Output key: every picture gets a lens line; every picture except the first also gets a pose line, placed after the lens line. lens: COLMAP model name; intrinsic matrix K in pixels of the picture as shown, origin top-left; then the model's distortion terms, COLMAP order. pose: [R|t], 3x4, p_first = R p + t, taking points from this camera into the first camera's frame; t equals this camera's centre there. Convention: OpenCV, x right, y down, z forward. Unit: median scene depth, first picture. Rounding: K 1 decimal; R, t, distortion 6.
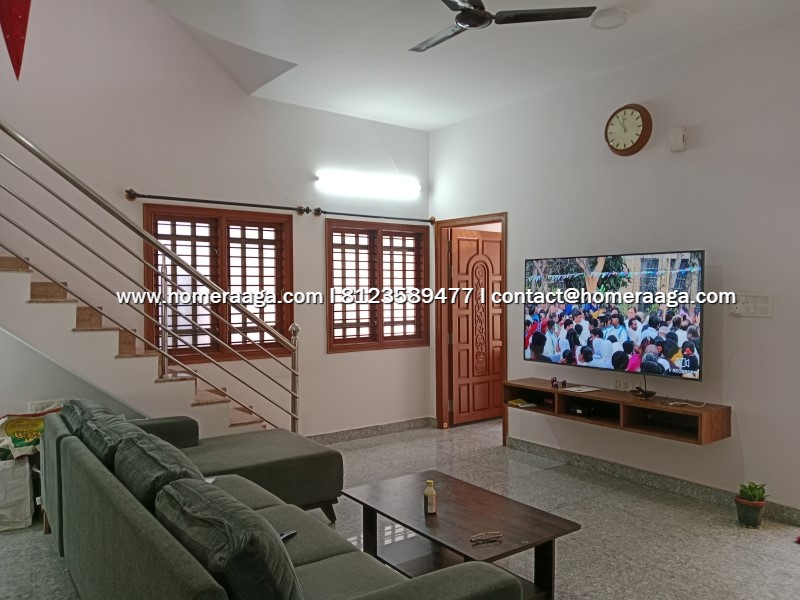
lens RADIAL K [[627.0, 0, 395.9], [0, 627.0, 299.5], [0, 0, 1]] dist [0.087955, -0.160024]
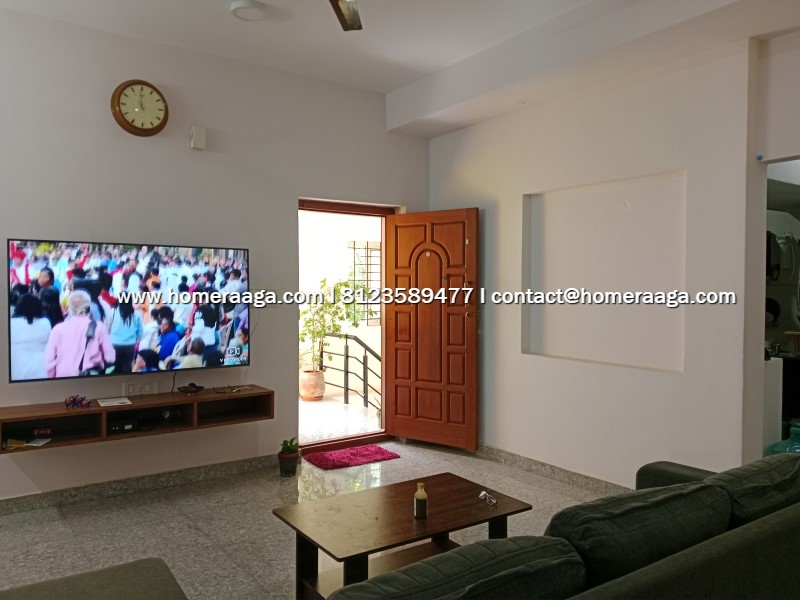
lens RADIAL K [[627.0, 0, 395.9], [0, 627.0, 299.5], [0, 0, 1]] dist [0.087955, -0.160024]
pose [[0.021433, -0.015699, 0.999647, -0.558948], [0.010779, 0.999822, 0.015470, -0.002364], [-0.999712, 0.010443, 0.021598, 0.637162]]
